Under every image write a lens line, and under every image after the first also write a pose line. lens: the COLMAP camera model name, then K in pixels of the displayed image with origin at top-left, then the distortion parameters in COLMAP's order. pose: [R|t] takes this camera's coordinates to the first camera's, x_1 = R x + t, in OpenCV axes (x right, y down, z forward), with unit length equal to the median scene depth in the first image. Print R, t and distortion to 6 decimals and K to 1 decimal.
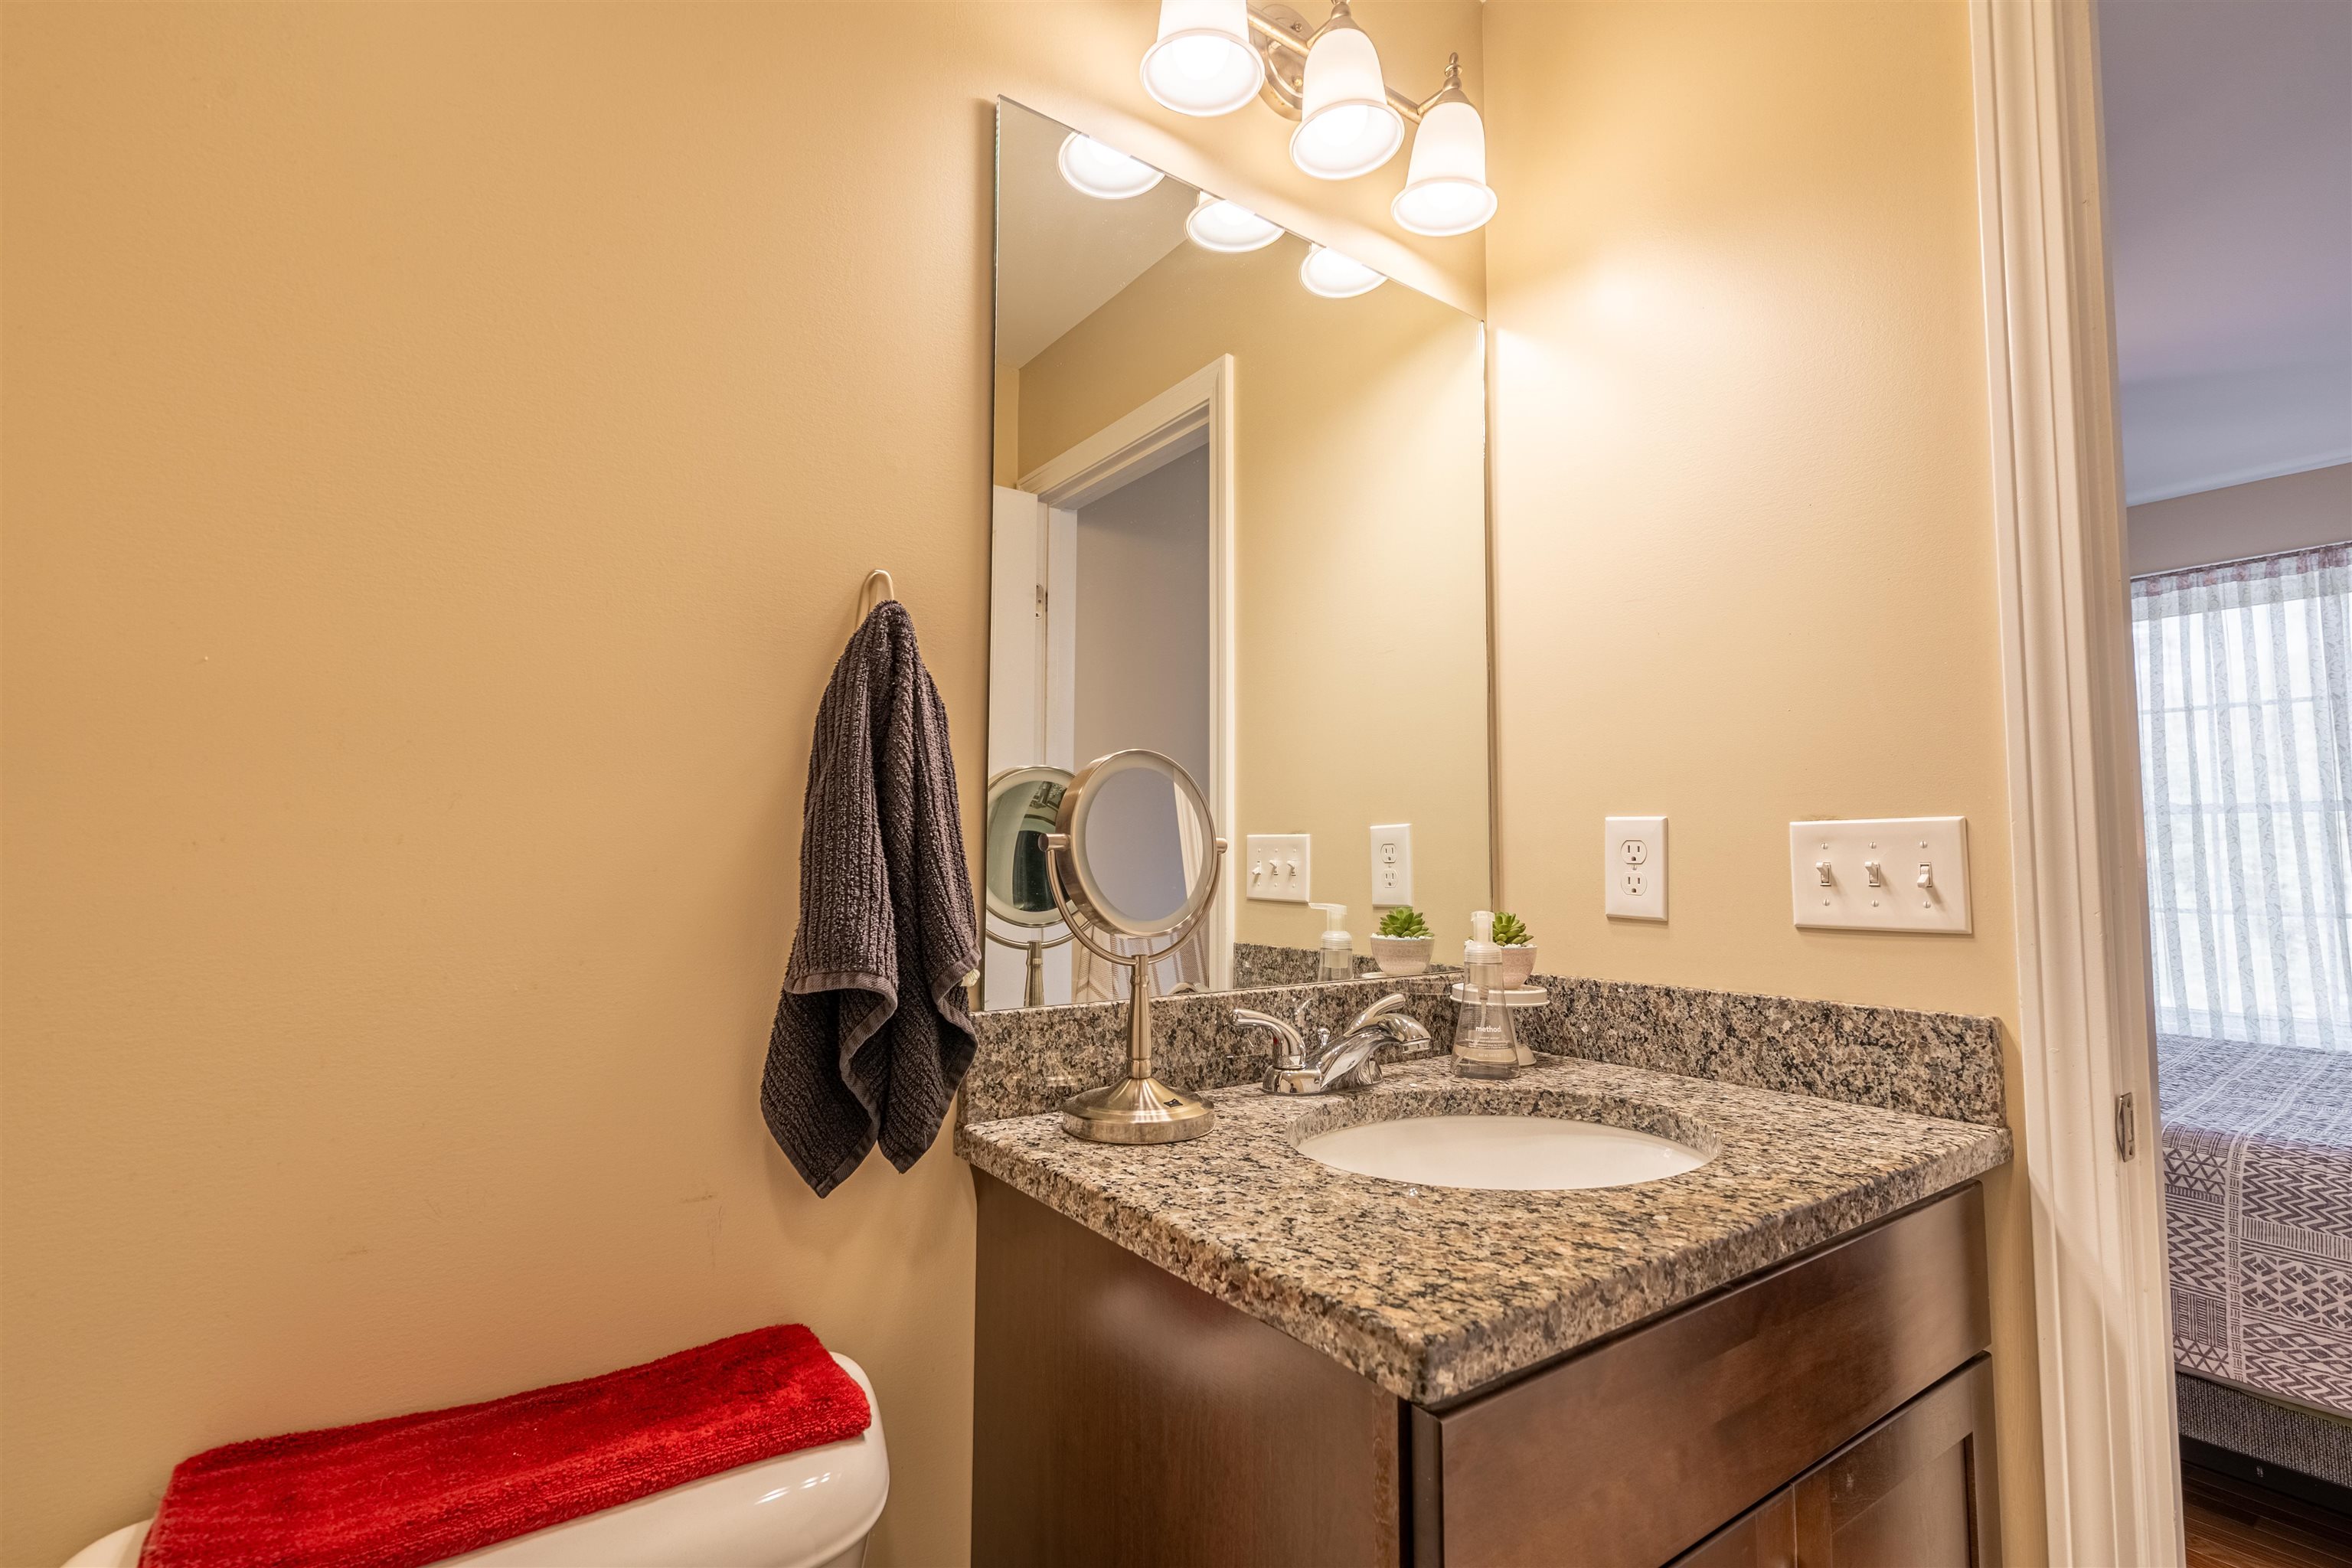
lens RADIAL K [[1067.9, 0, 1166.5], [0, 1067.9, 785.6], [0, 0, 1]] dist [-0.002459, 0.000361]
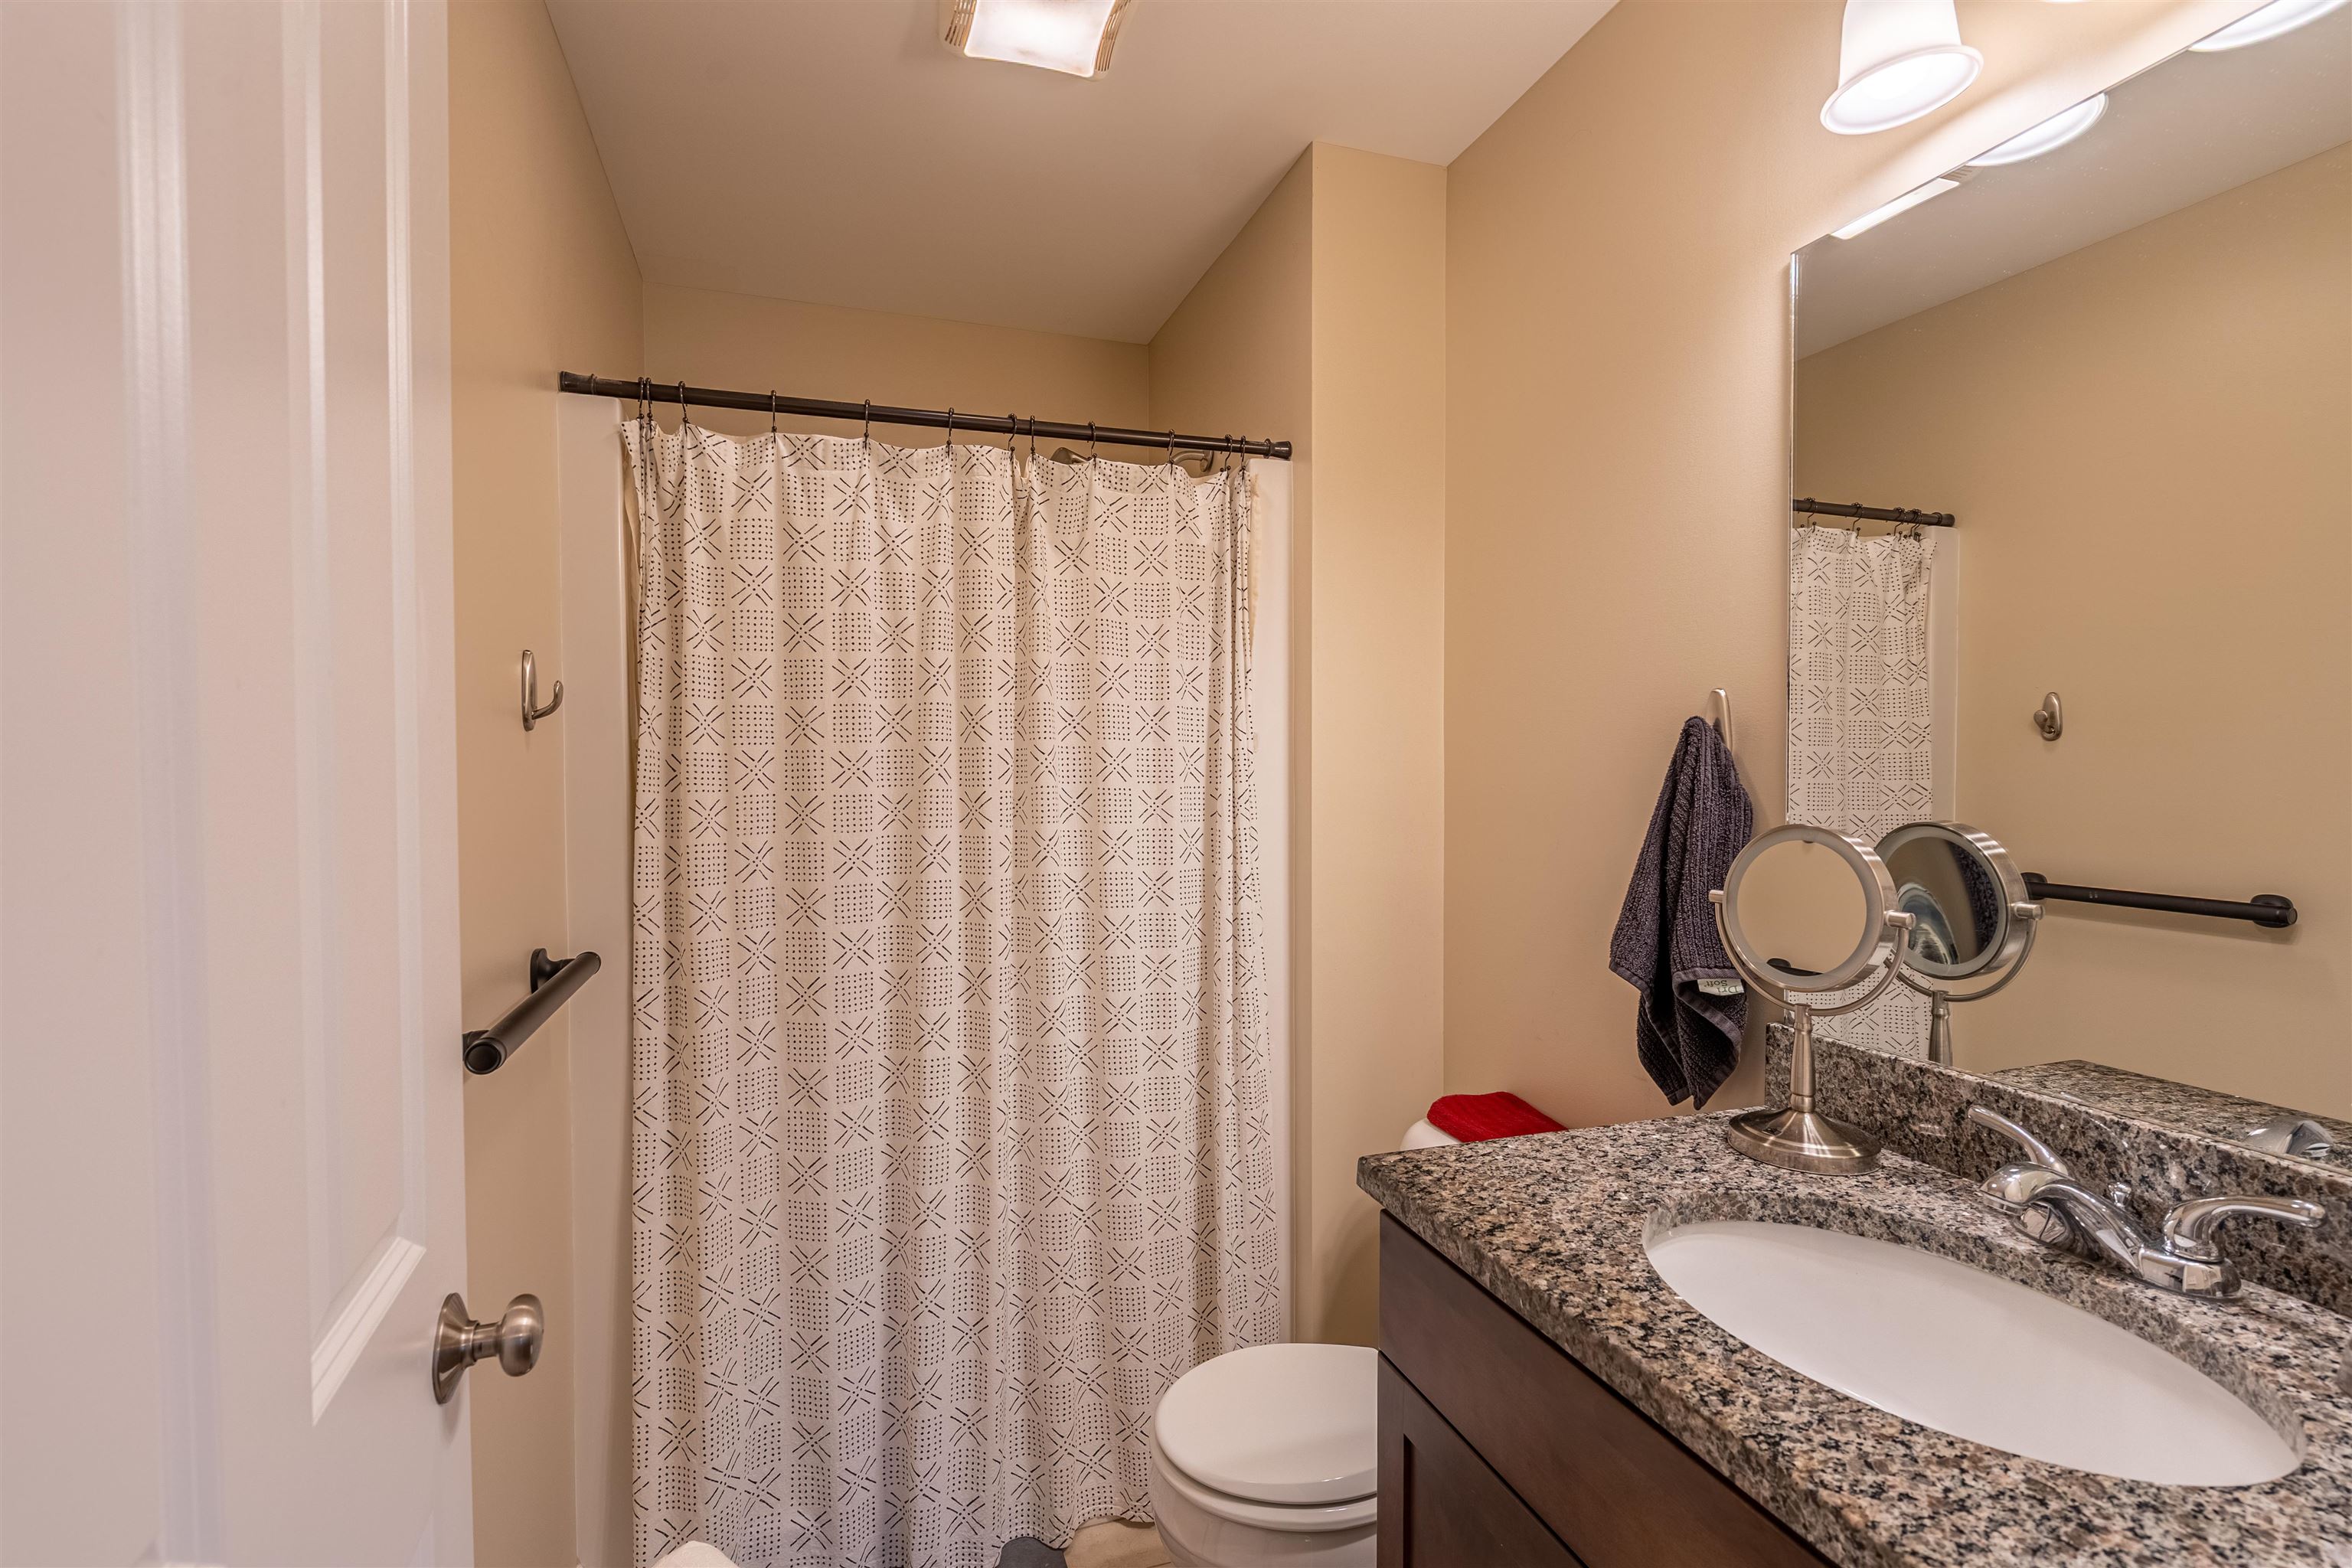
lens RADIAL K [[1067.9, 0, 1166.5], [0, 1067.9, 785.6], [0, 0, 1]] dist [-0.002459, 0.000361]
pose [[-0.293613, 0.015942, -0.955791, 1.669415], [0.072620, 0.997344, -0.005673, -0.156879], [0.953162, -0.071075, -0.293991, 0.931348]]
